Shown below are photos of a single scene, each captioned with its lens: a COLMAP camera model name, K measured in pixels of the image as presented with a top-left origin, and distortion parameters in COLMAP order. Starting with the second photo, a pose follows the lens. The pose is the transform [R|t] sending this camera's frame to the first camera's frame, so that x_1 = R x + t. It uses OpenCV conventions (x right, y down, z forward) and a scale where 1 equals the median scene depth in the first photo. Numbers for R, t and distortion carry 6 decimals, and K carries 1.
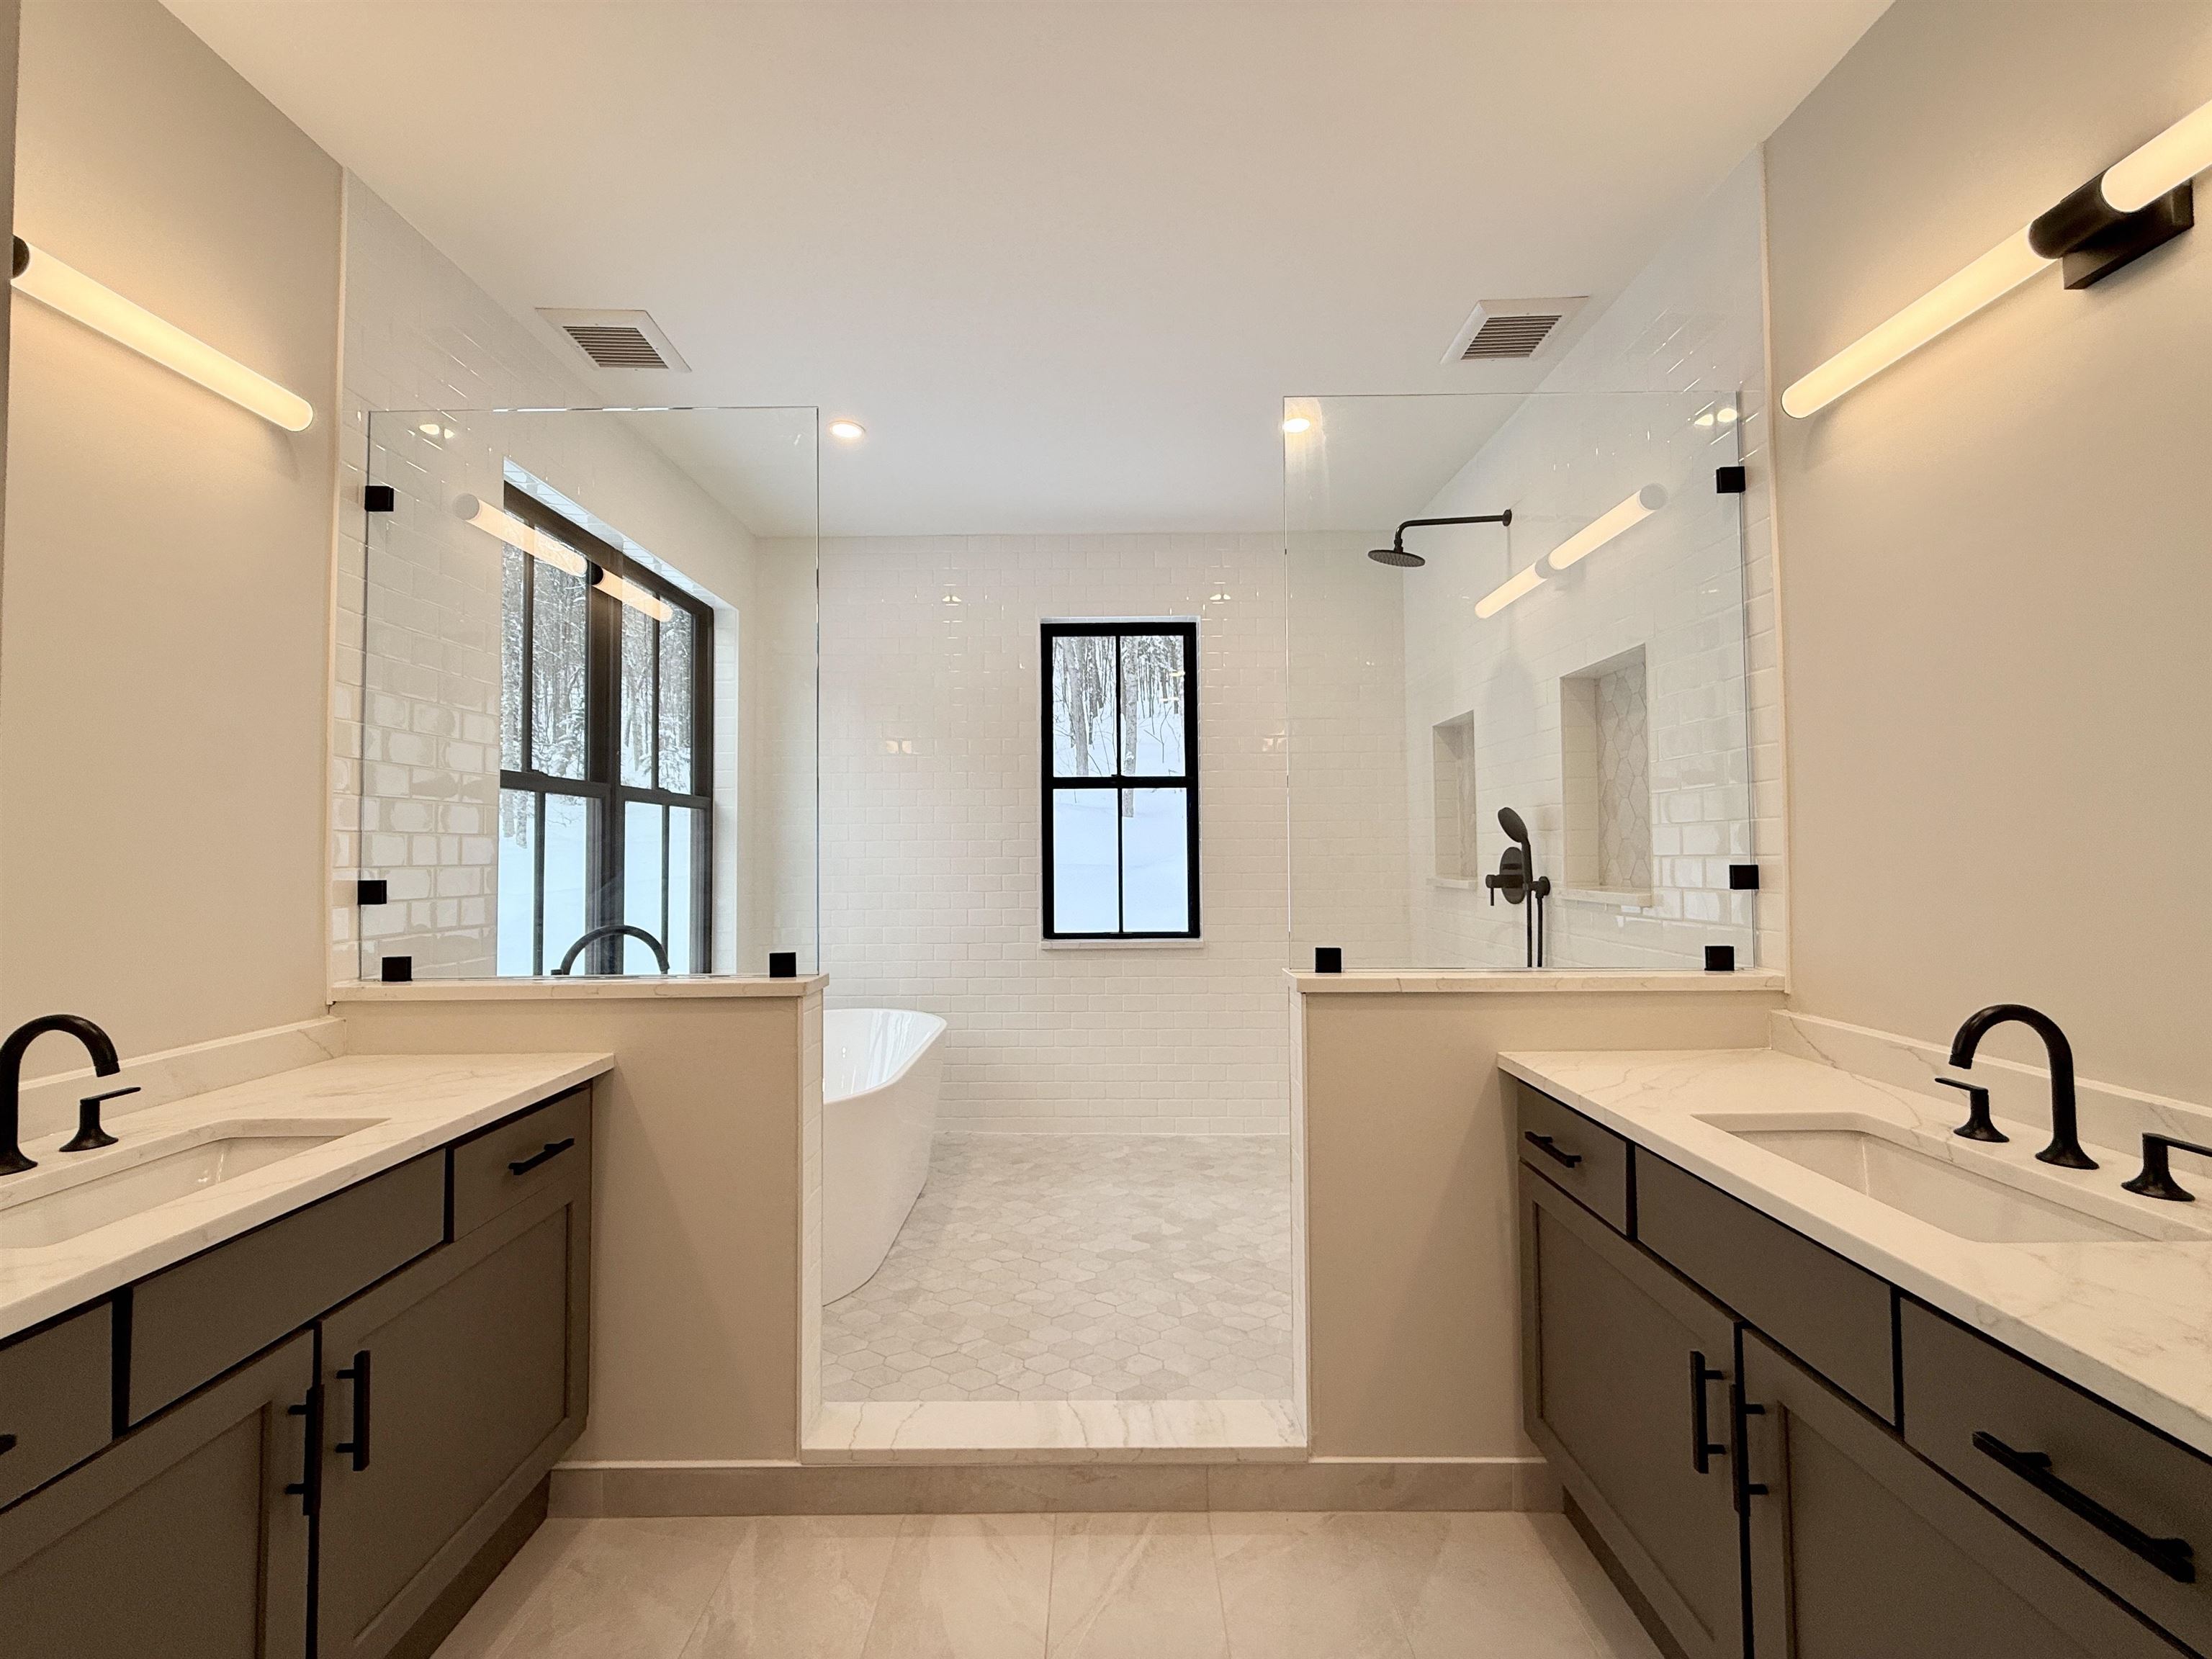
lens RADIAL K [[886.1, 0, 1116.3], [0, 886.1, 842.8], [0, 0, 1]] dist [-0.000827, 0.001487]
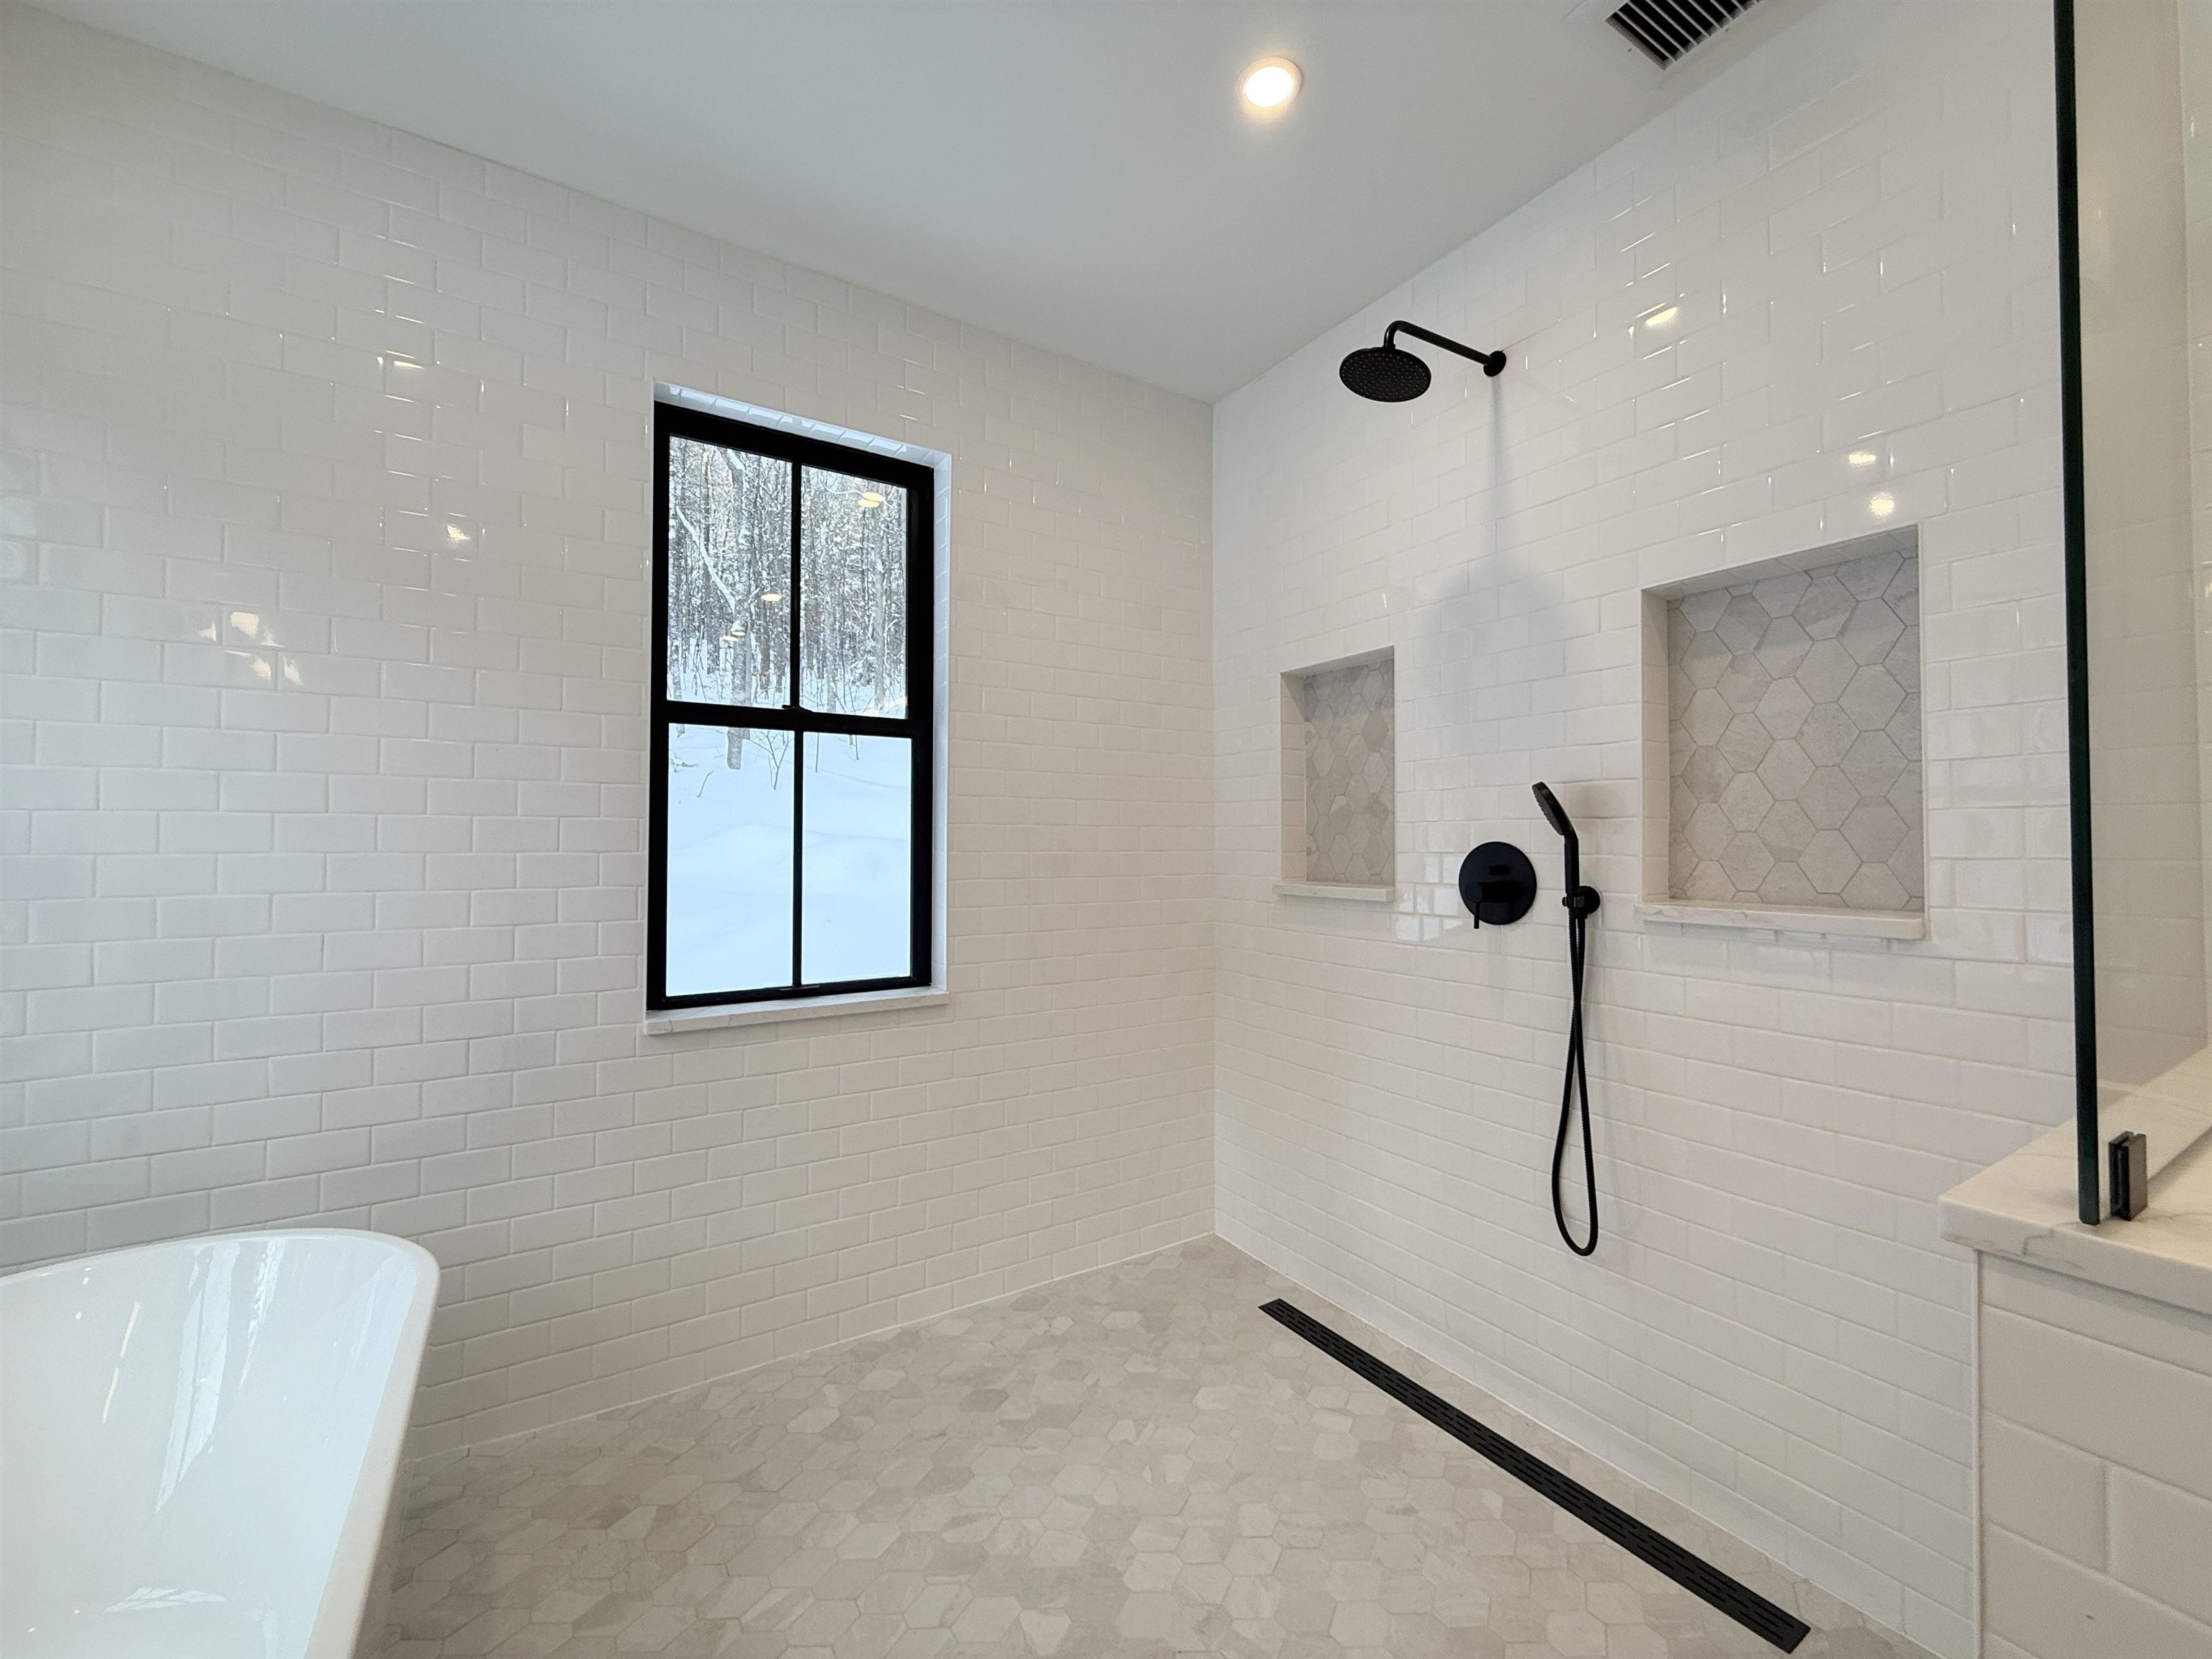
lens RADIAL K [[886.1, 0, 1107.1], [0, 886.1, 828.7], [0, 0, 1]] dist [-0.000827, 0.001487]
pose [[0.851864, 0.015586, 0.523532, -0.137629], [-0.012877, 0.999878, -0.008815, 0.003749], [-0.523605, 0.000767, 0.851961, 0.464150]]
